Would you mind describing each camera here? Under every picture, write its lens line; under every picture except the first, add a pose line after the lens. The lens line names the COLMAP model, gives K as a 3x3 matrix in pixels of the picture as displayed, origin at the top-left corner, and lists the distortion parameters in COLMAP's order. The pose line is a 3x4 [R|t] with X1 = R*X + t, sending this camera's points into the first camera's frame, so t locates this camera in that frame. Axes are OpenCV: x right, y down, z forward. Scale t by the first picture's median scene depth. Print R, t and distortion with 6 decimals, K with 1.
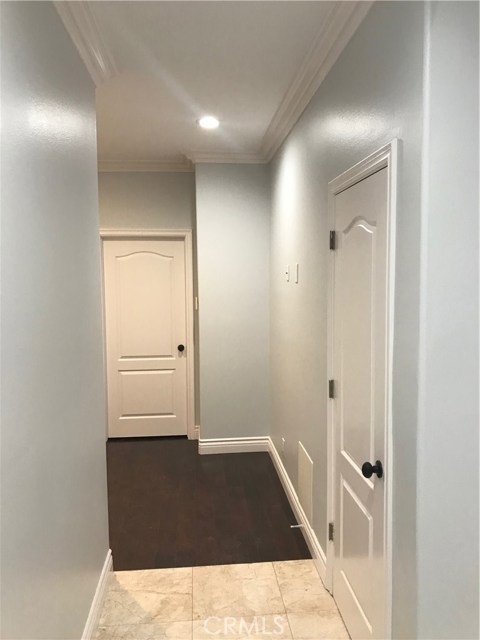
lens RADIAL K [[530.0, 0, 239.3], [0, 530.0, 317.6], [0, 0, 1]] dist [0.059026, -0.019299]
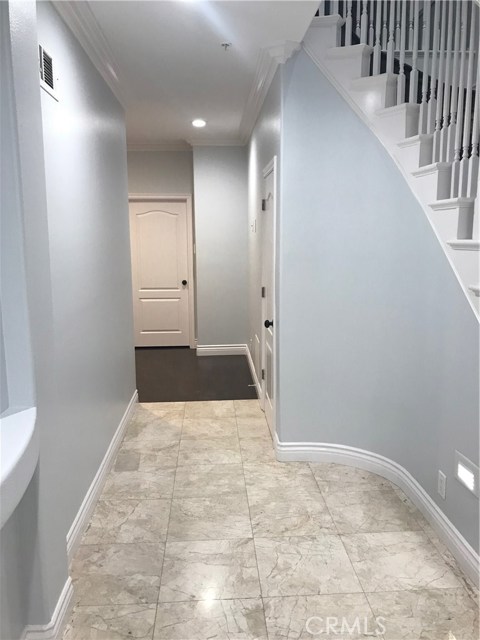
lens RADIAL K [[530.0, 0, 244.5], [0, 530.0, 318.2], [0, 0, 1]] dist [0.059026, -0.019299]
pose [[0.999673, 0.006103, -0.024826, 0.114570], [-0.004176, 0.997029, 0.076907, 0.063365], [0.025222, -0.076779, 0.996729, -0.529114]]
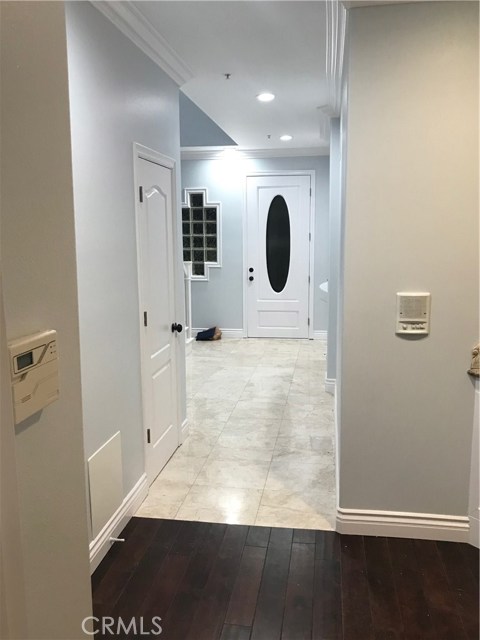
lens RADIAL K [[572.5, 0, 238.6], [0, 572.5, 320.0], [0, 0, 1]] dist [0.007024, 0.001516]
pose [[-0.968912, -0.018677, 0.246700, -0.259341], [0.040216, 0.971996, 0.231533, -0.114251], [-0.244116, 0.234256, -0.941027, 1.588447]]
